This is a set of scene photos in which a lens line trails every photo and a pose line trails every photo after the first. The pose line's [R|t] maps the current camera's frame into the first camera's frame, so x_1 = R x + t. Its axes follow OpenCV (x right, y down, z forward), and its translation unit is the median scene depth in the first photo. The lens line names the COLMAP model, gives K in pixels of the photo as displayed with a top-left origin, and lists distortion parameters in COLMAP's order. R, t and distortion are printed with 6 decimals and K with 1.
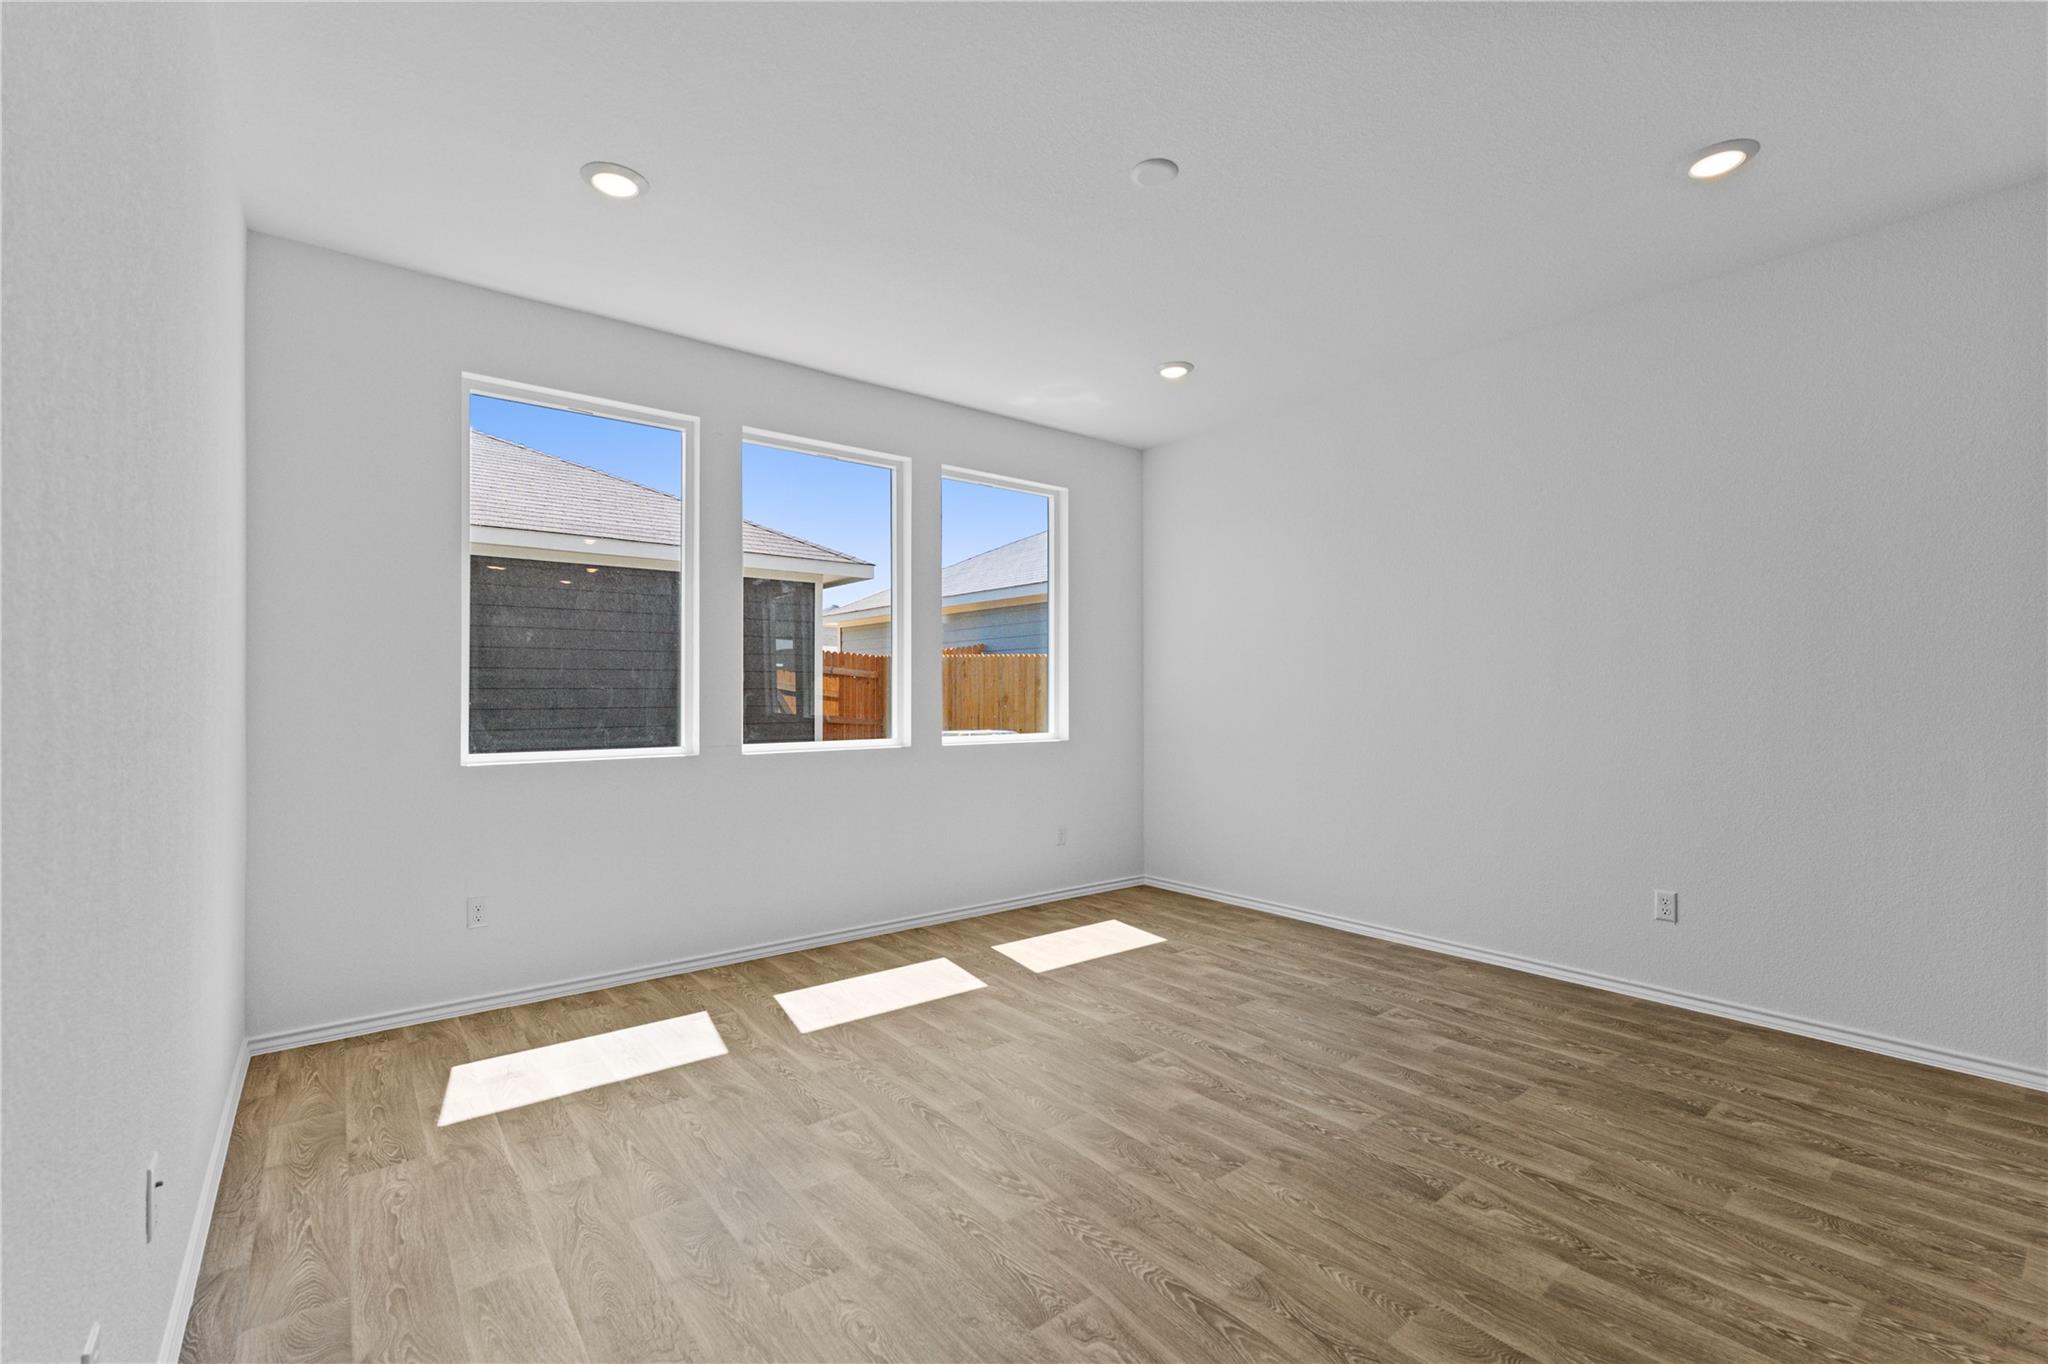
lens RADIAL K [[854.3, 0, 1031.5], [0, 854.3, 687.2], [0, 0, 1]] dist [-0.006111, -0.001982]
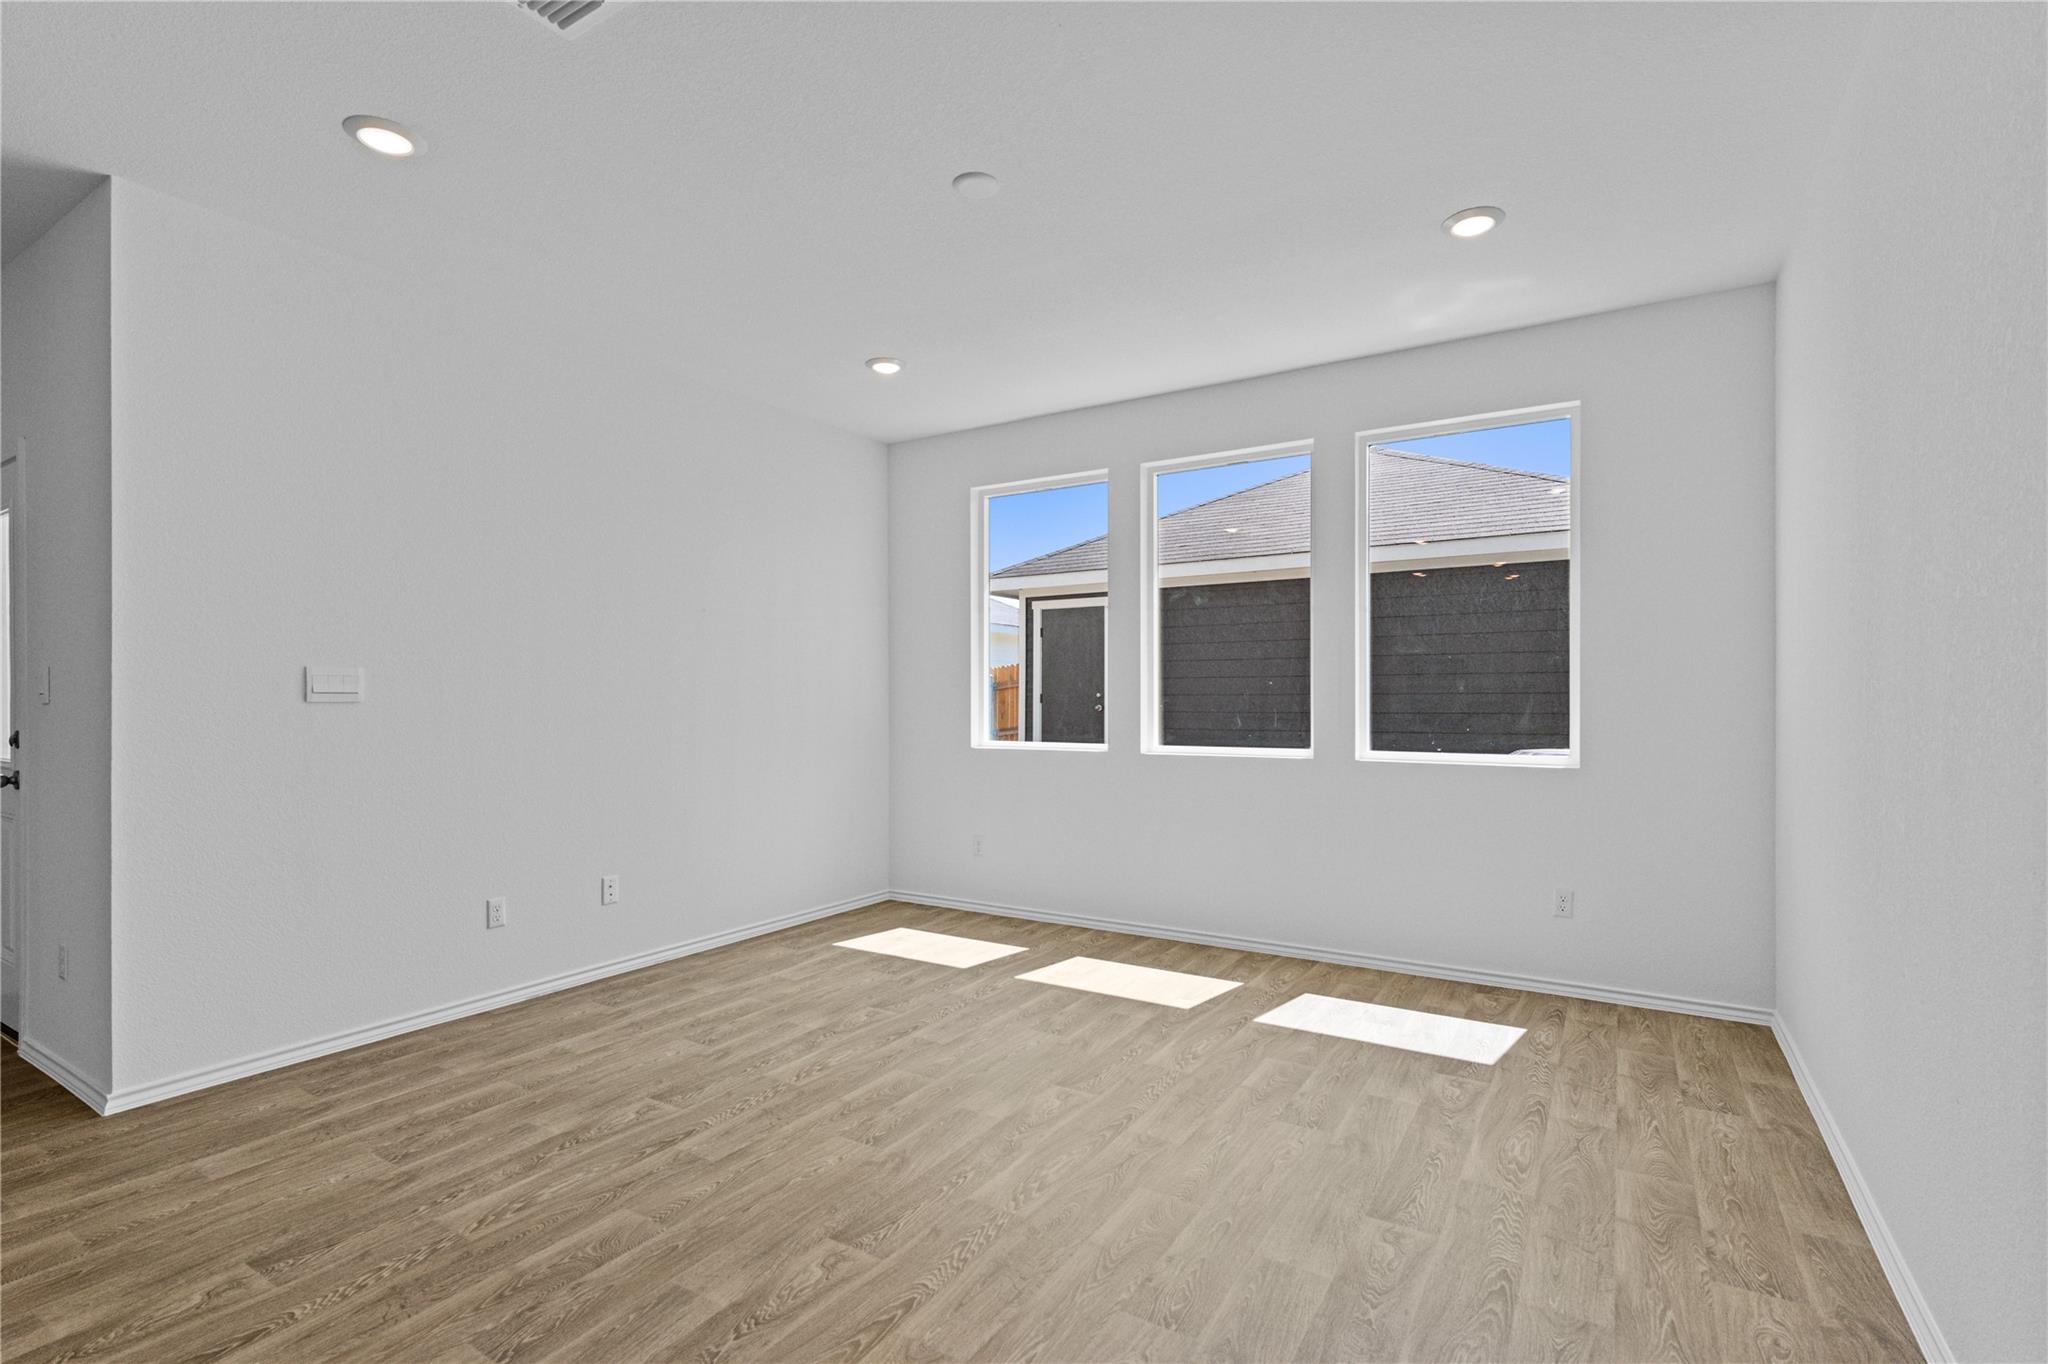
lens RADIAL K [[976.9, 0, 1023.6], [0, 976.9, 682.4], [0, 0, 1]] dist [0.010385, 0.004137]
pose [[0.341587, -0.009933, -0.939798, 1.754031], [0.012216, 0.999907, -0.006129, -0.020263], [0.939771, -0.009387, 0.341677, 0.869407]]
